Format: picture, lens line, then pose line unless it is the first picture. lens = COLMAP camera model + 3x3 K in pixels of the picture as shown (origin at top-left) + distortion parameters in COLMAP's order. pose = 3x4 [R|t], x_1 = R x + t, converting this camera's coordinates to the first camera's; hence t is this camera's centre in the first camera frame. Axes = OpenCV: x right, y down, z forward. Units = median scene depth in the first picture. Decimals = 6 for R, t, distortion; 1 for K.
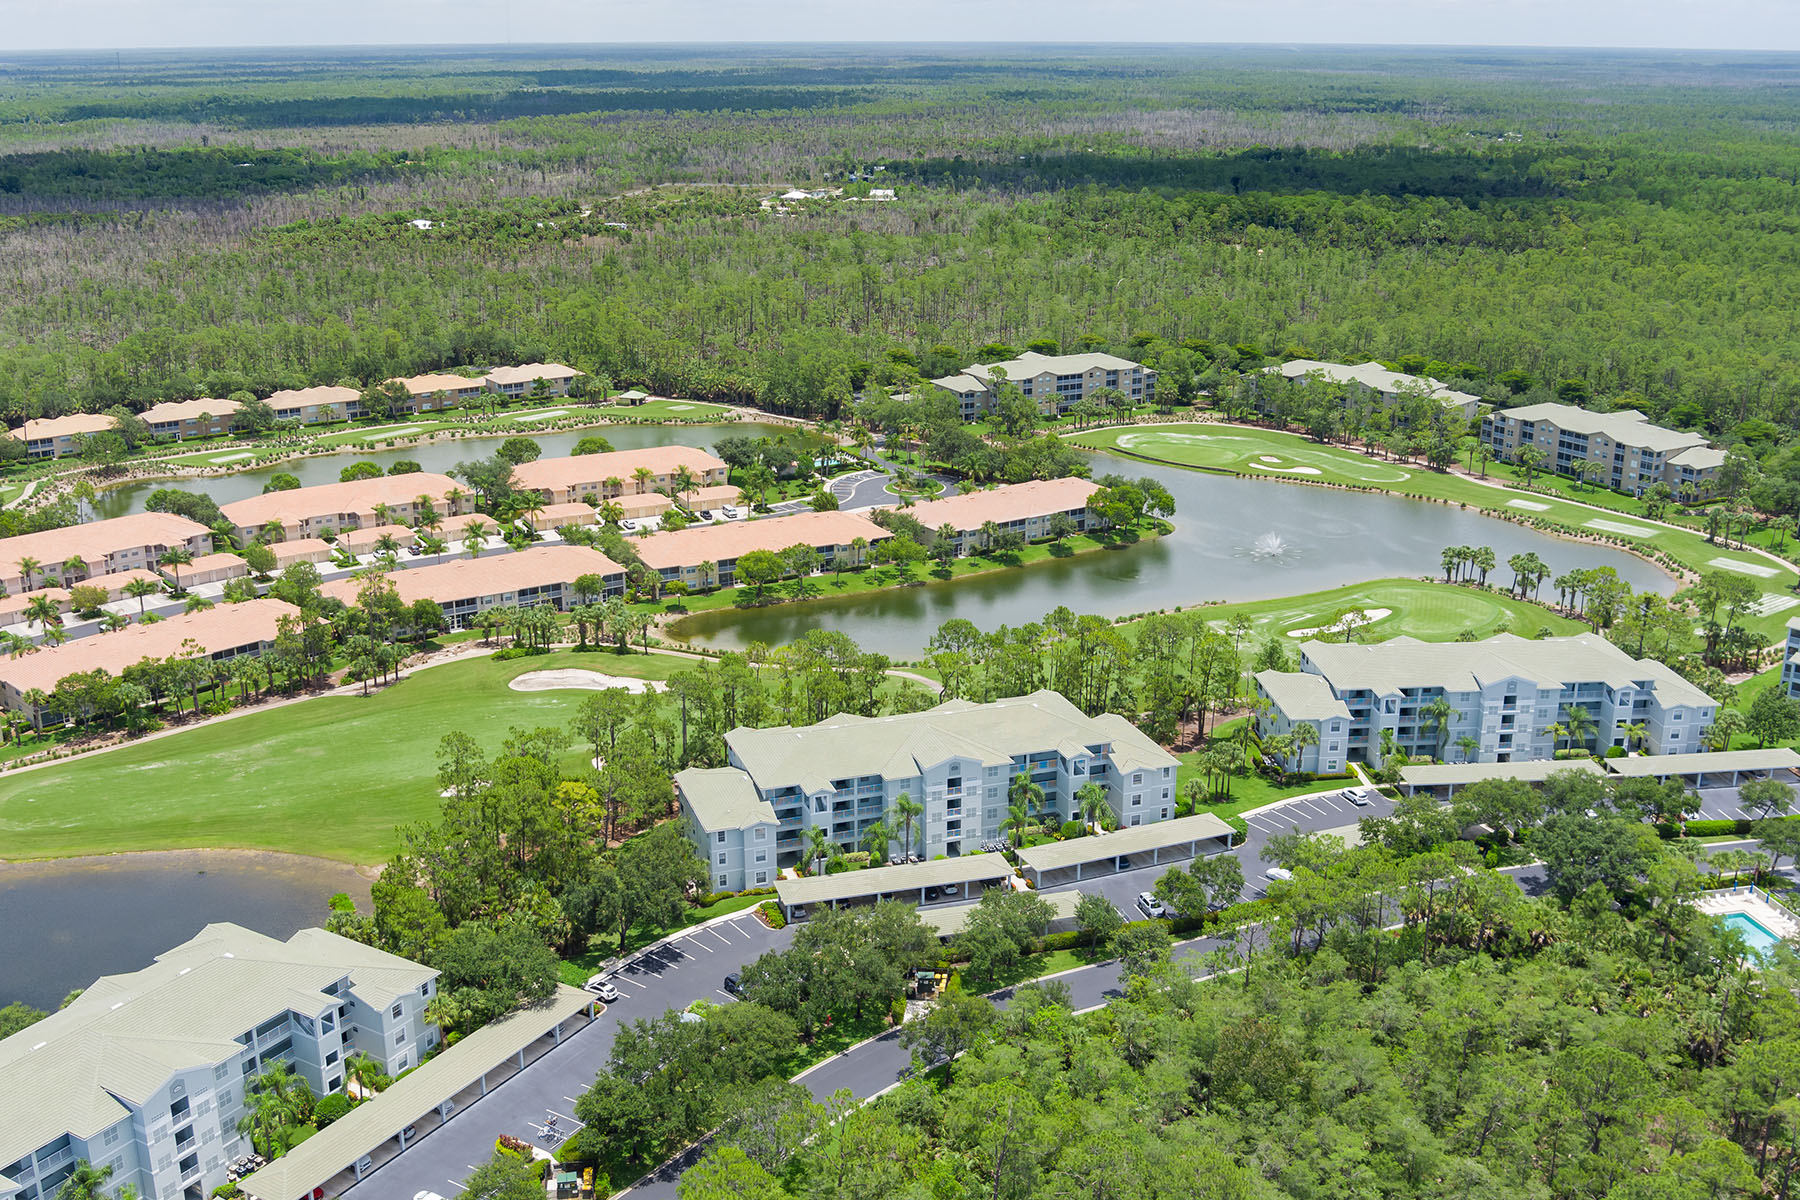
lens RADIAL K [[1810.4, 0, 878.2], [0, 1810.4, 597.5], [0, 0, 1]] dist [-0.050595, -0.025950]
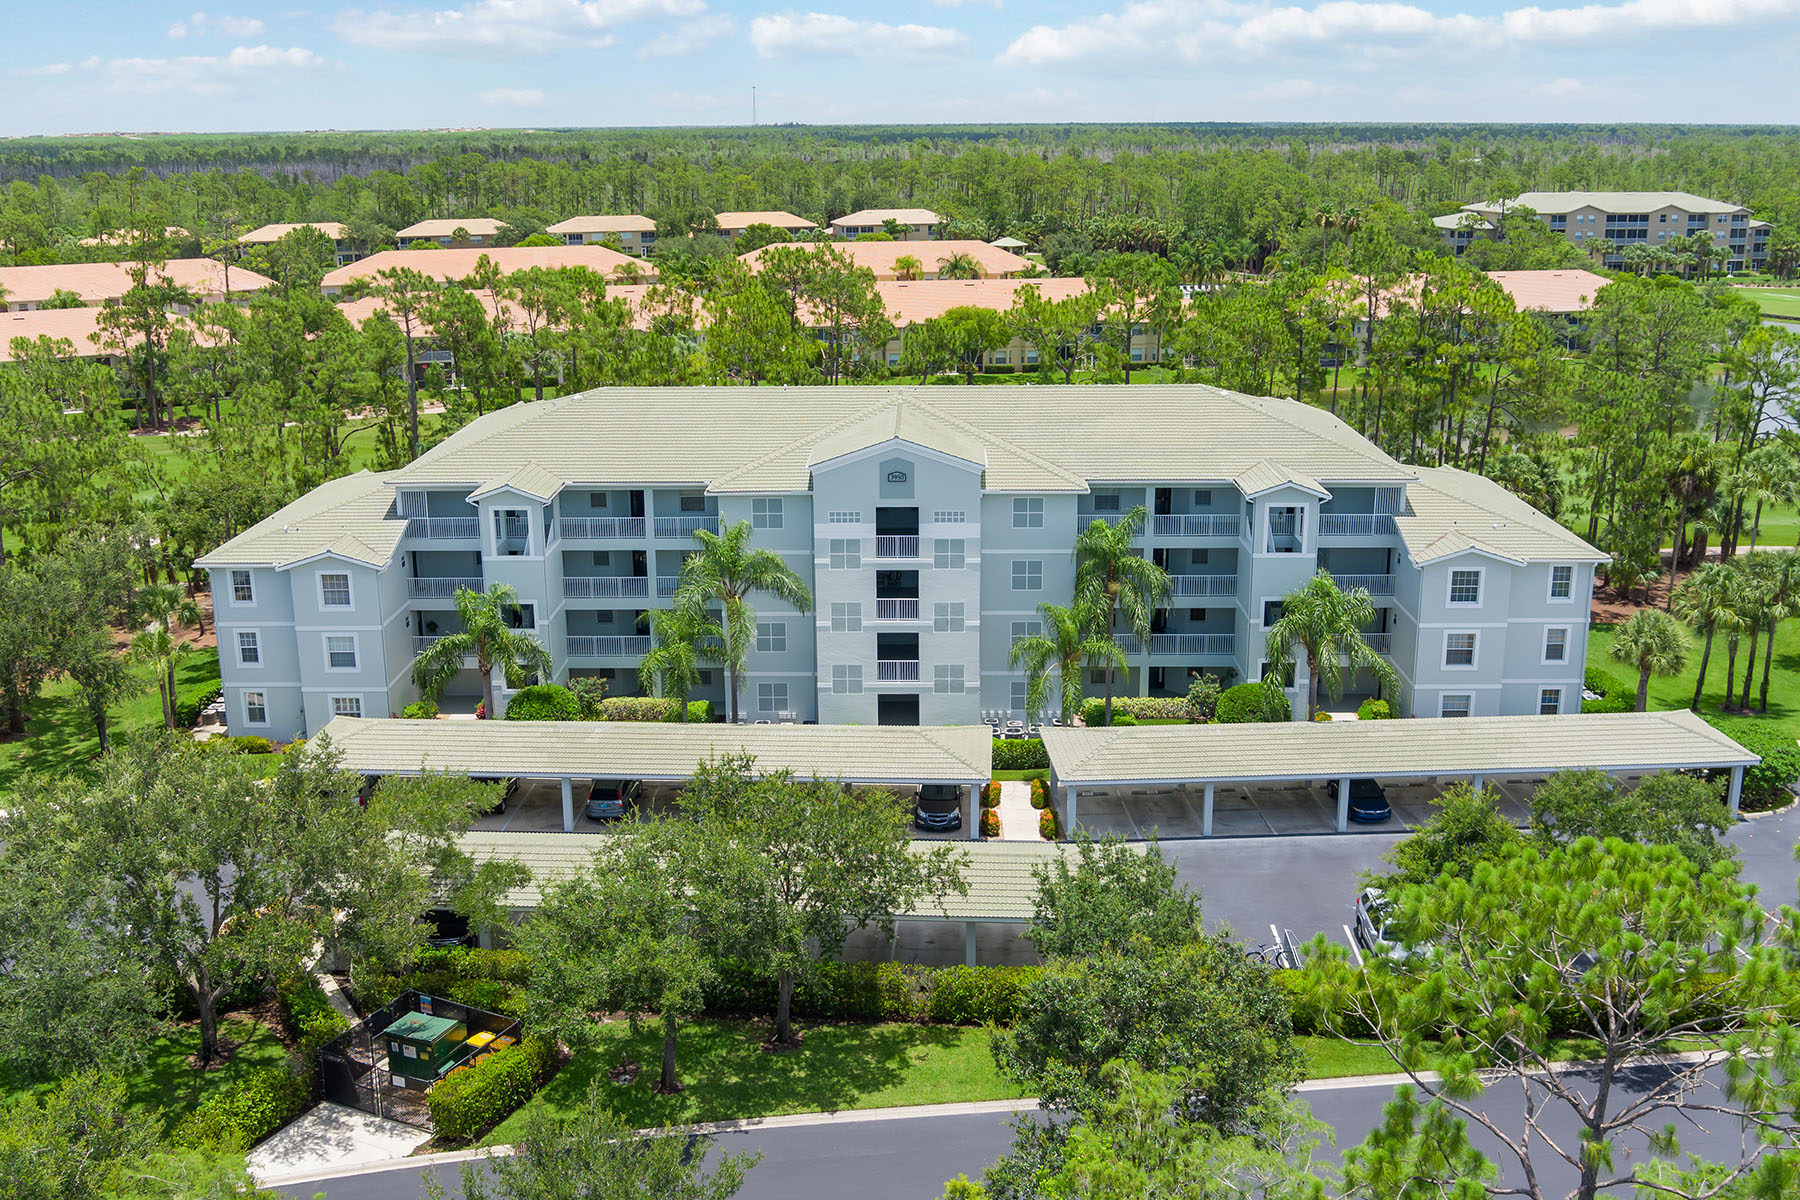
lens RADIAL K [[1810.4, 0, 878.2], [0, 1810.4, 597.5], [0, 0, 1]] dist [-0.050595, -0.025950]
pose [[0.942512, 0.093582, -0.320803, 0.095519], [-0.106231, 0.994095, -0.022115, 0.078344], [0.316839, 0.054923, 0.946888, 0.416299]]
